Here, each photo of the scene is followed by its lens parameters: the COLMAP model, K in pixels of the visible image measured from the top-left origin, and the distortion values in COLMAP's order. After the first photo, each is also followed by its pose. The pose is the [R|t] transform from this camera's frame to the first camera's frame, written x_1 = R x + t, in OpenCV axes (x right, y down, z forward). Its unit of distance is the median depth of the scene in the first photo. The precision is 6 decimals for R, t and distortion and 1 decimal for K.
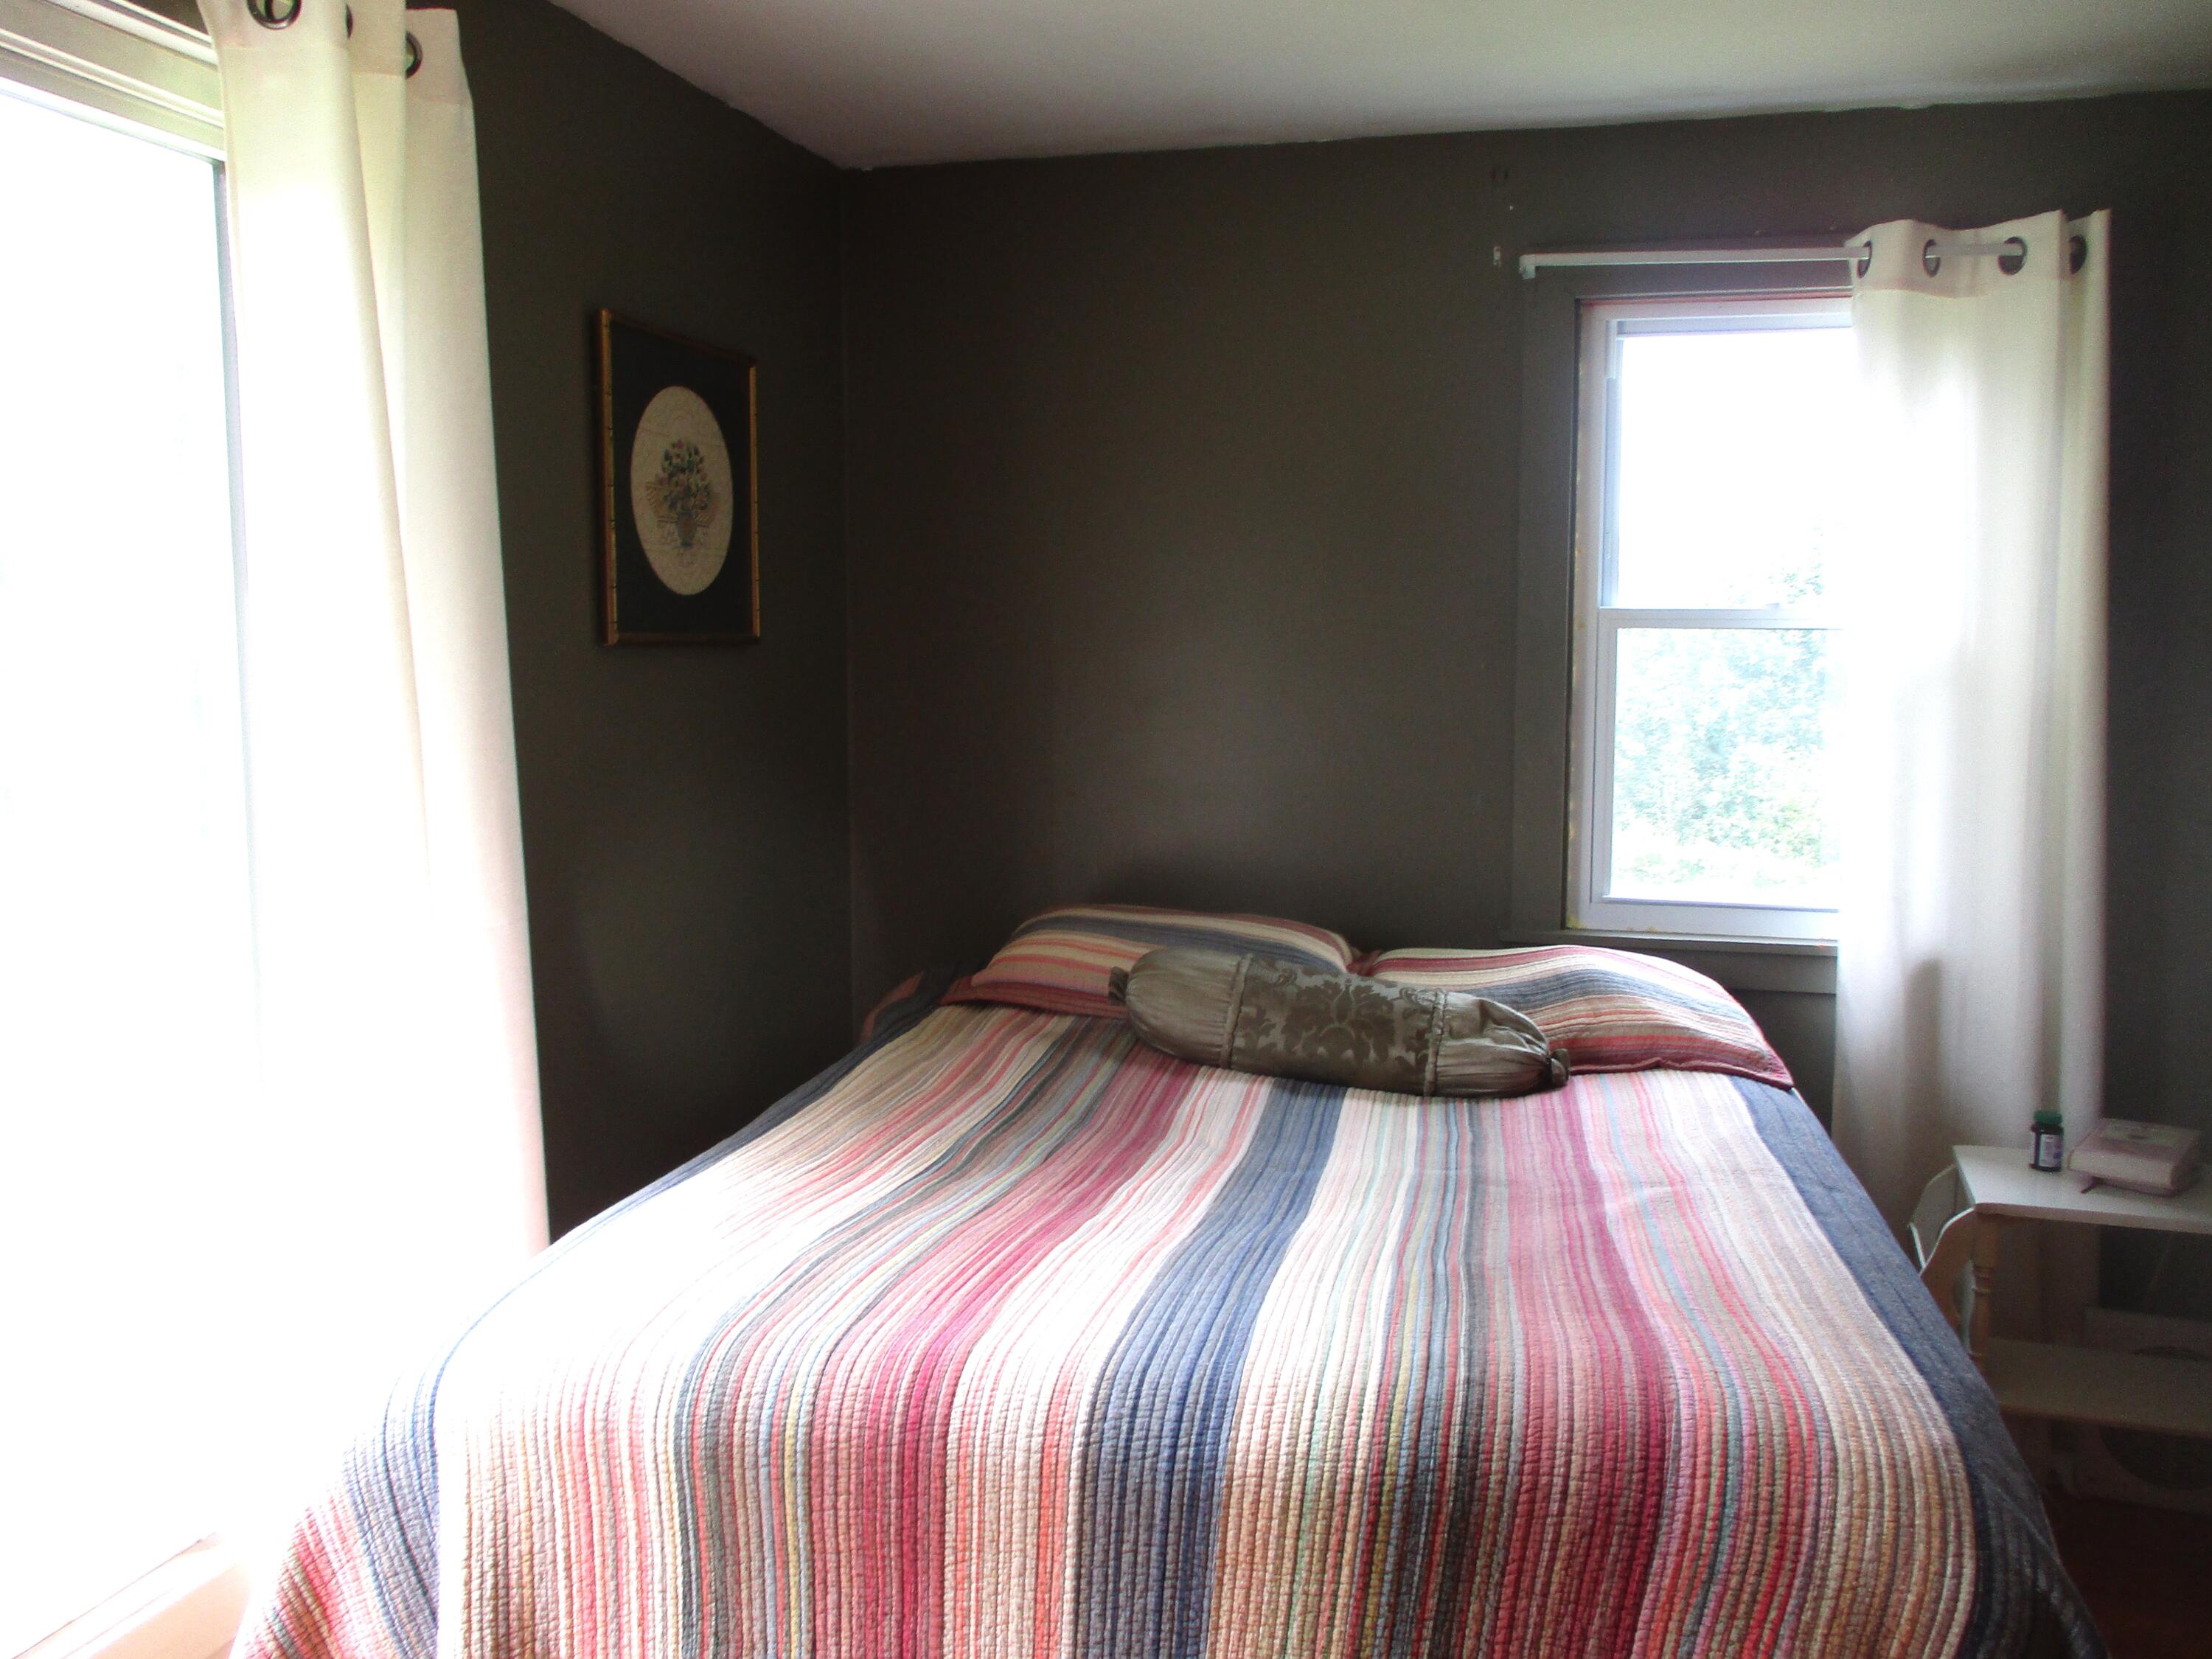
lens RADIAL K [[1925.6, 0, 1106.0], [0, 1925.6, 829.5], [0, 0, 1]] dist [0.008517, -0.017279]
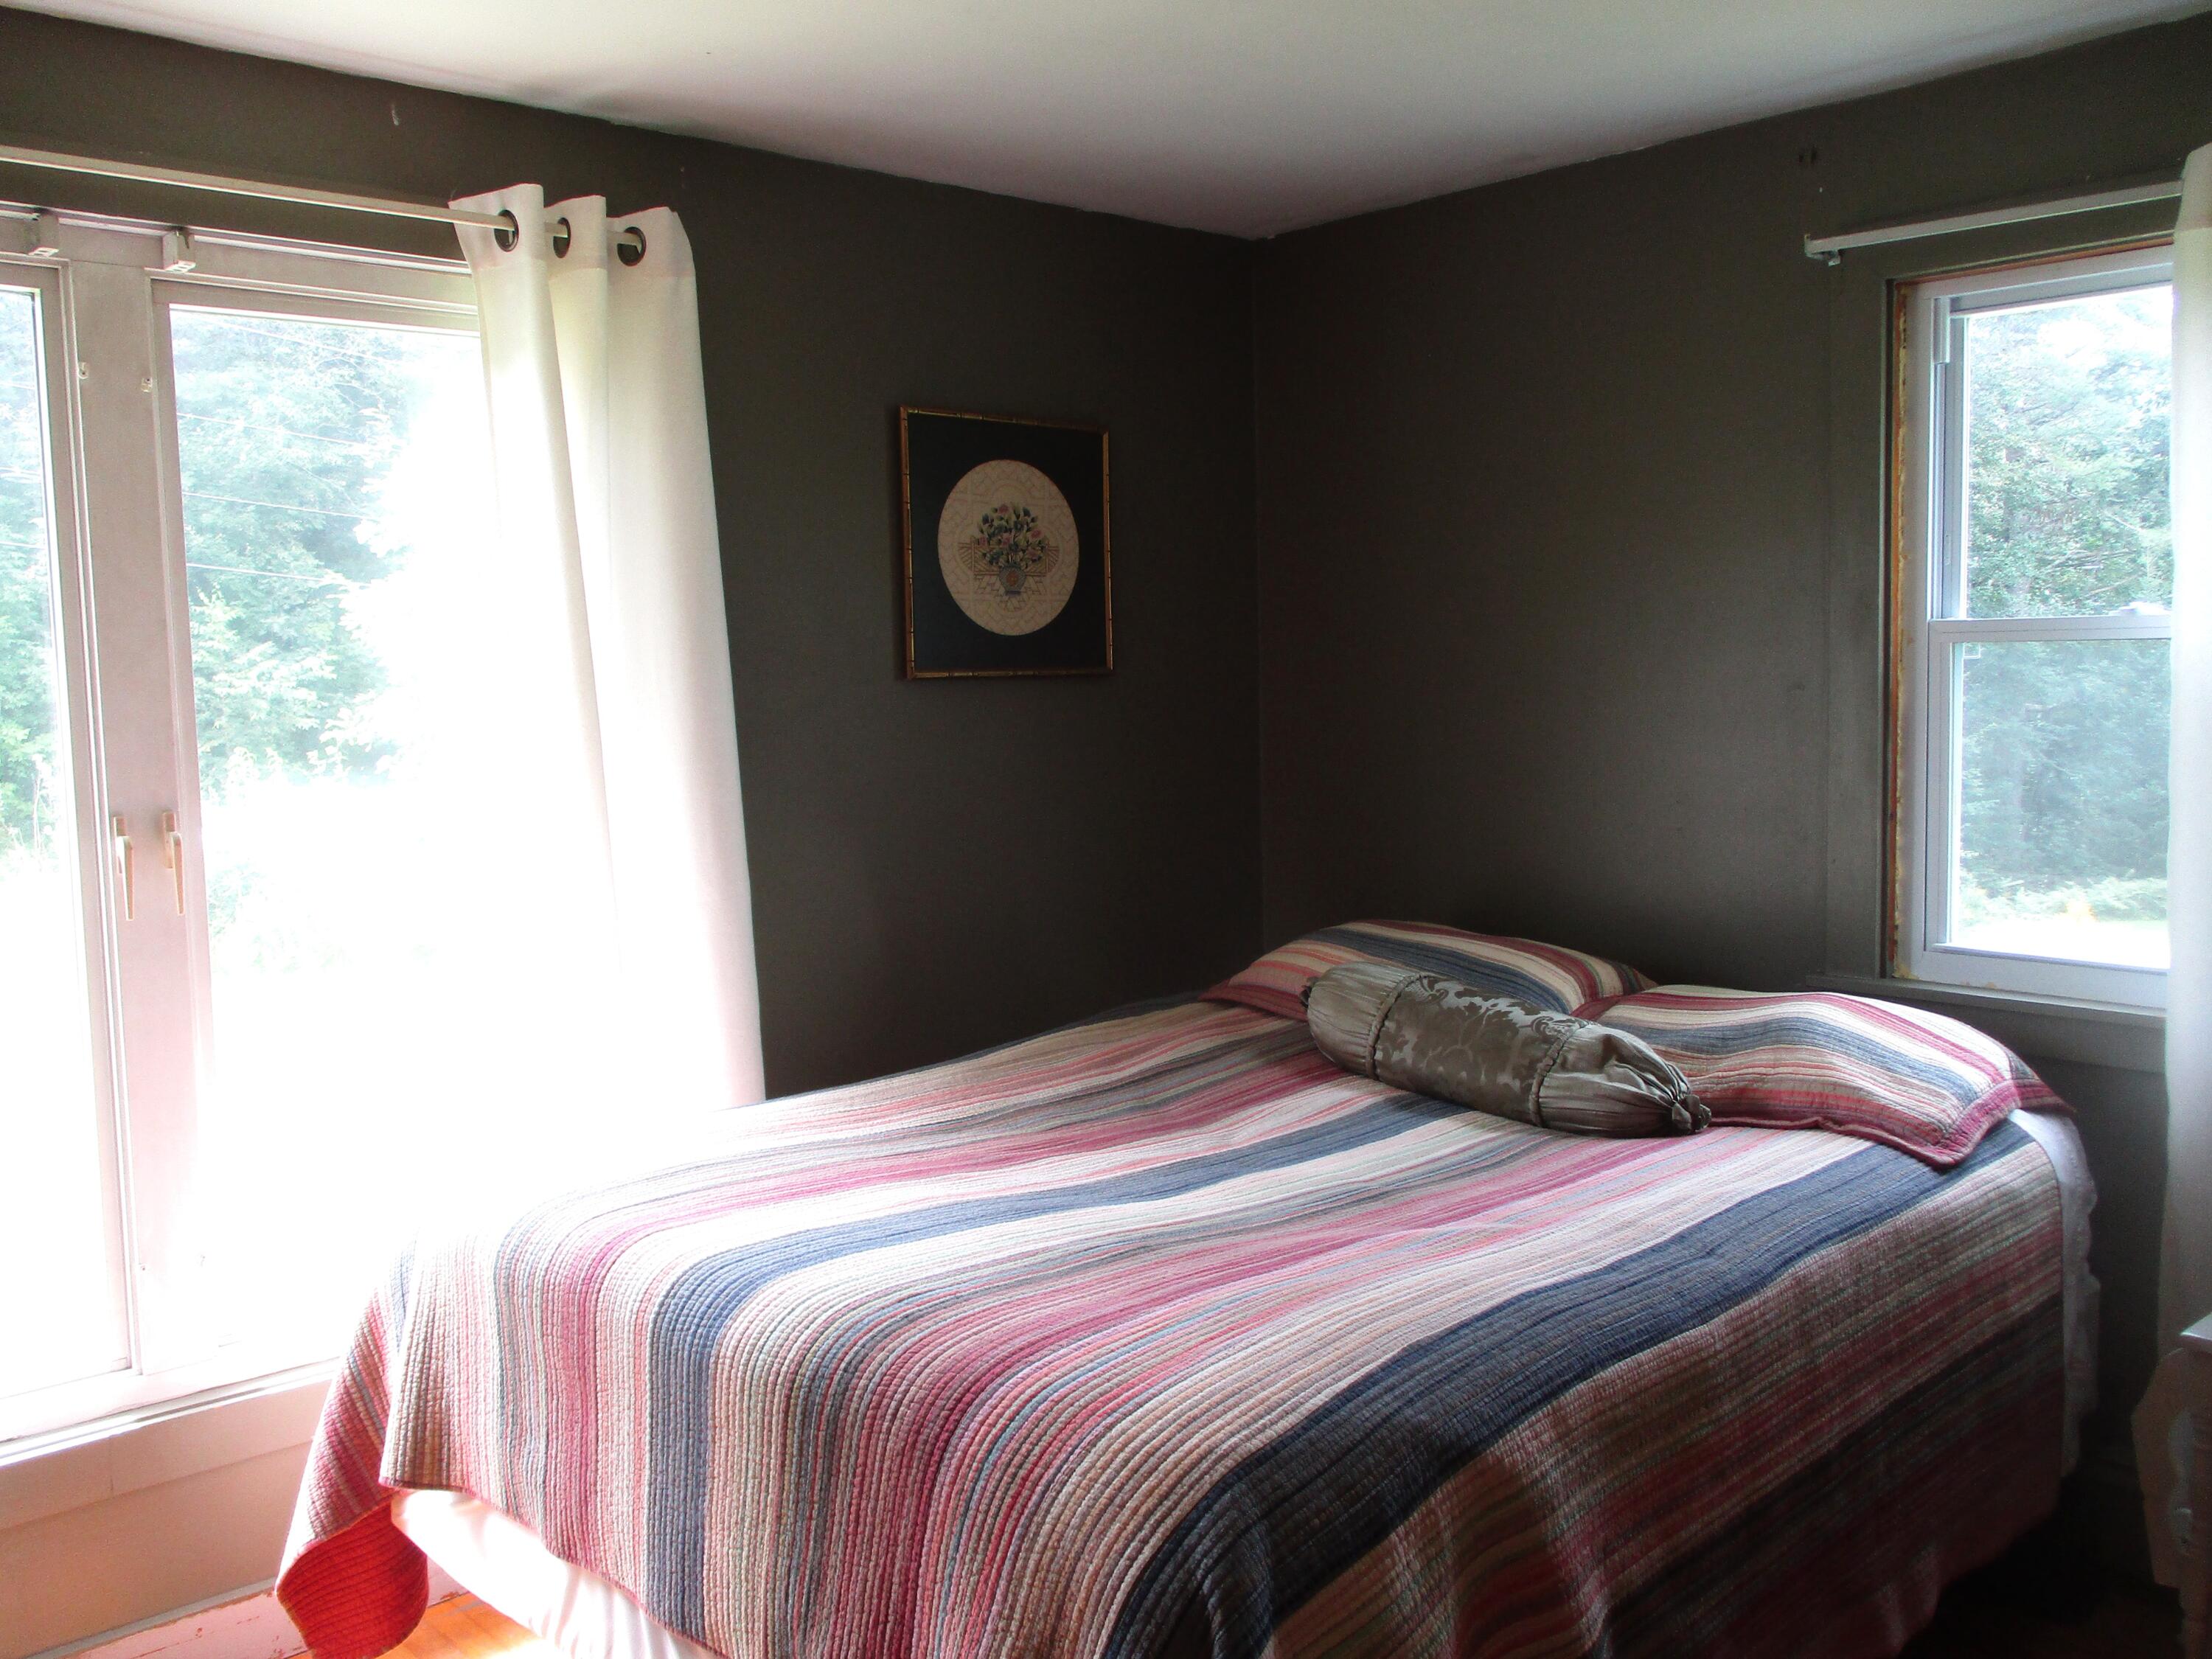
lens RADIAL K [[1925.6, 0, 1106.0], [0, 1925.6, 829.5], [0, 0, 1]] dist [0.008517, -0.017279]
pose [[0.832563, 0.029414, -0.553149, 0.834333], [-0.035843, 0.999357, -0.000807, -0.007140], [0.552770, 0.020498, 0.833082, 0.091278]]
